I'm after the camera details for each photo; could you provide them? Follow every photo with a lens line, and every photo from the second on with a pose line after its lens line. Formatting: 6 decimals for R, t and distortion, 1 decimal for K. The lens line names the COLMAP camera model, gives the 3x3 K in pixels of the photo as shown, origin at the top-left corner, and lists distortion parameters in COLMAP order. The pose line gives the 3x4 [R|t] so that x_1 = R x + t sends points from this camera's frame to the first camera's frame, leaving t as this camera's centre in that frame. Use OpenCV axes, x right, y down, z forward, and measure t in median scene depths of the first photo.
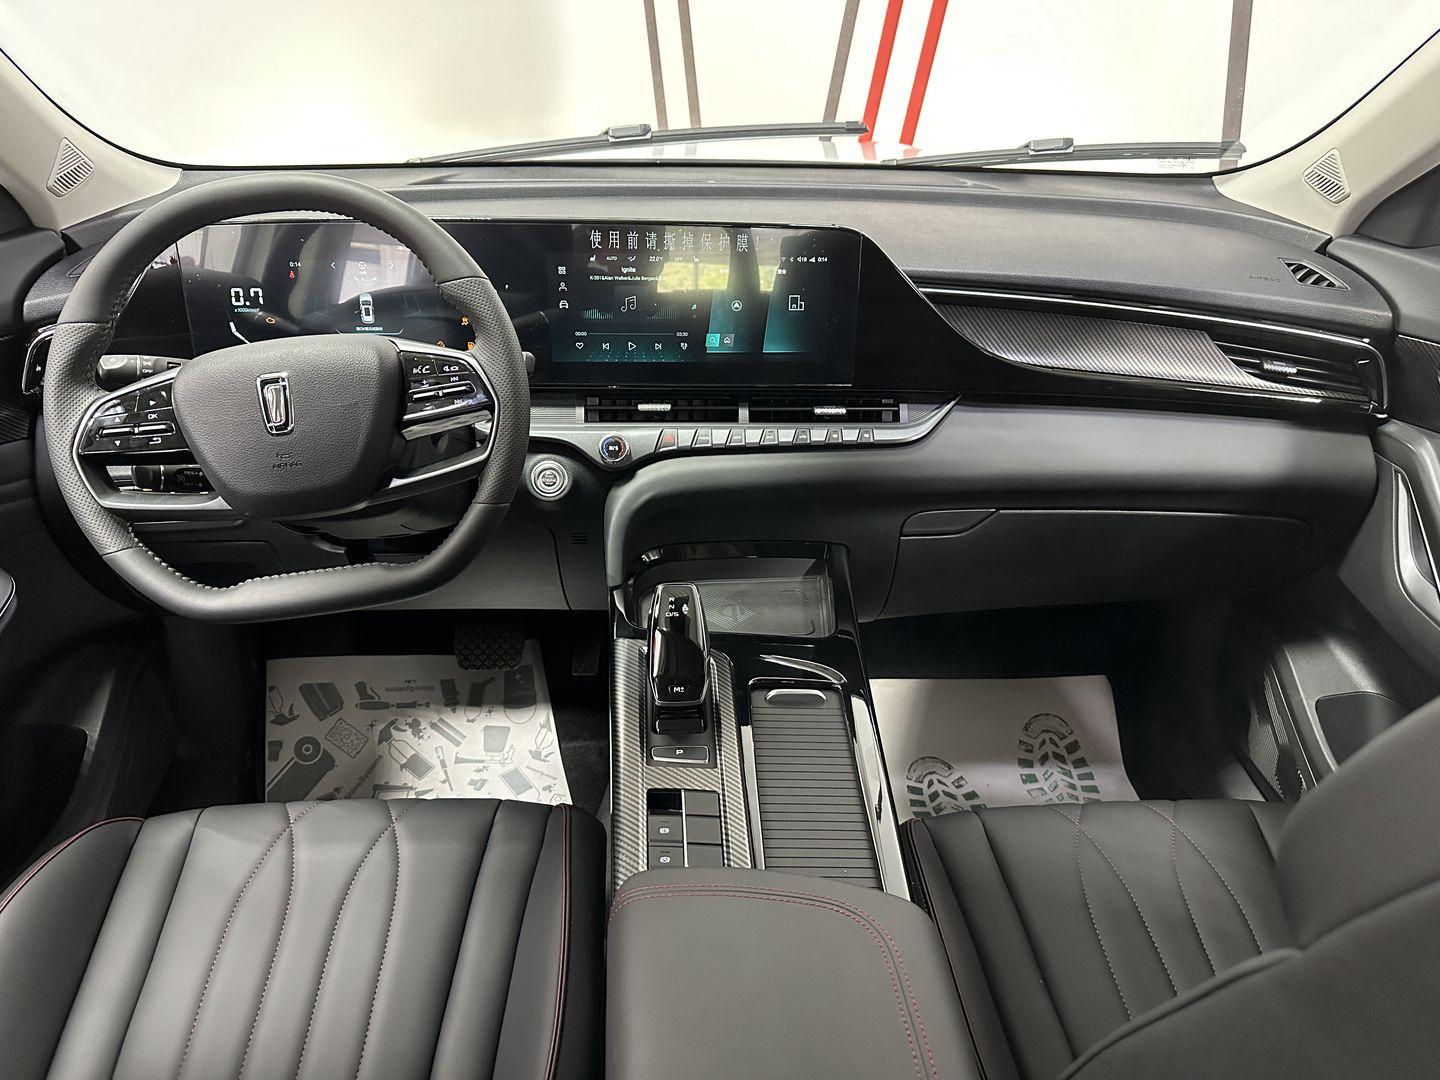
lens RADIAL K [[1033.5, 0, 739.9], [0, 1033.5, 542.2], [0, 0, 1]] dist [0.175930, -0.299427]
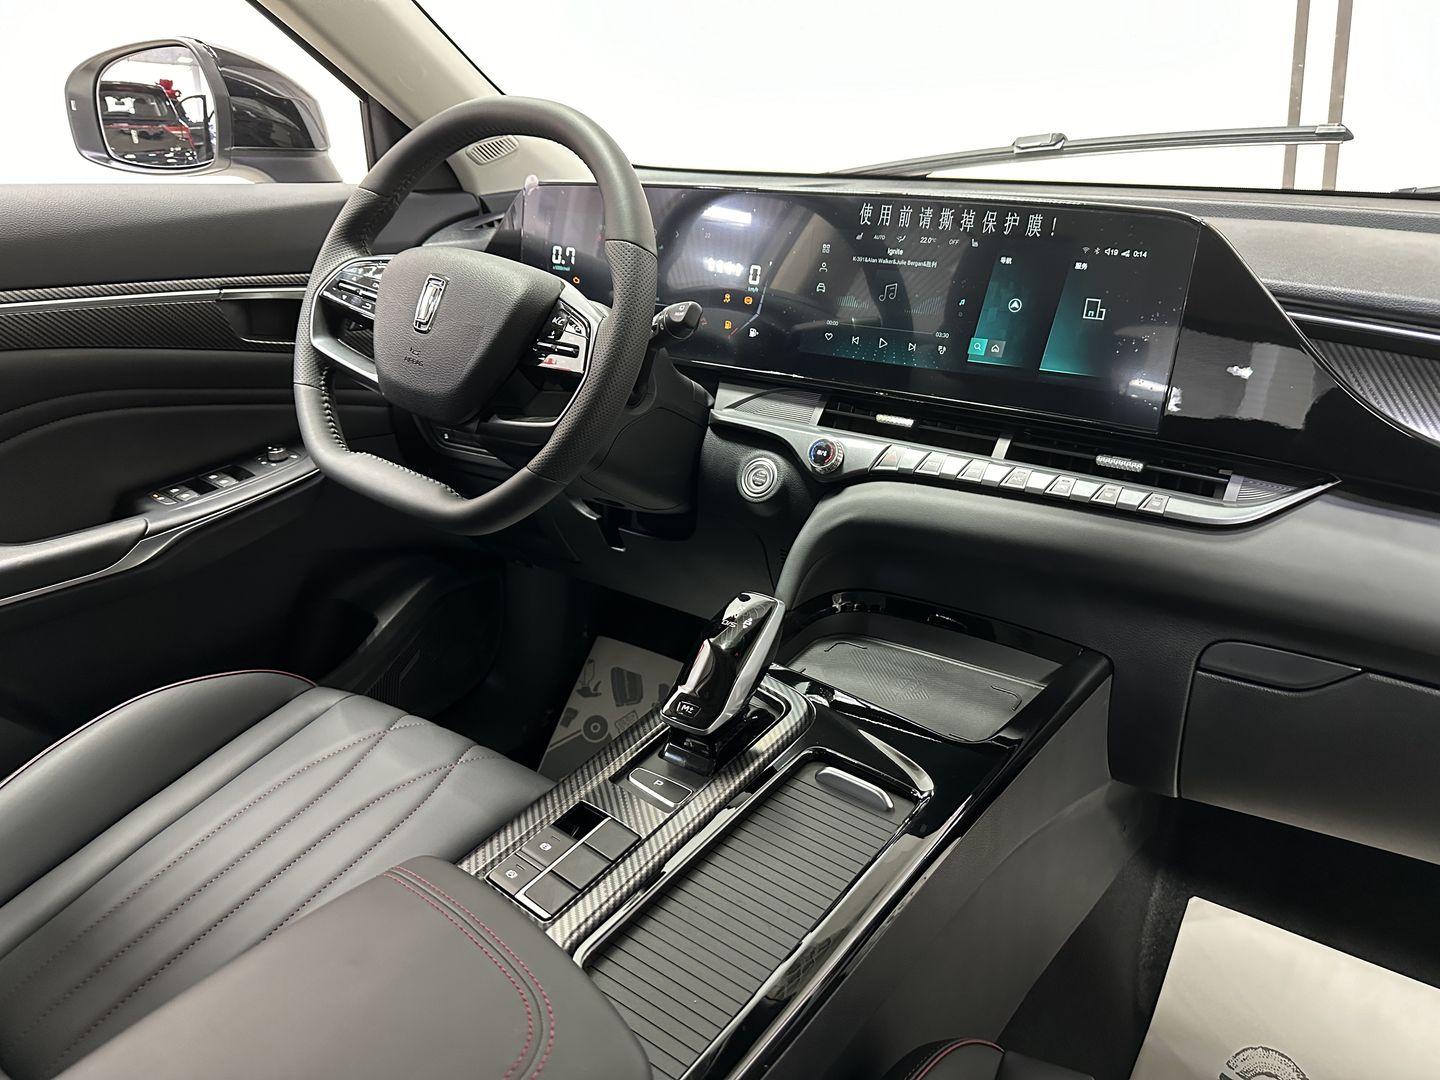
lens RADIAL K [[1033.5, 0, 739.9], [0, 1033.5, 542.2], [0, 0, 1]] dist [0.175930, -0.299427]
pose [[0.781928, 0.213426, -0.585695, 0.327658], [-0.292176, 0.955446, -0.041904, 0.032856], [0.550656, 0.203892, 0.809448, 0.288056]]
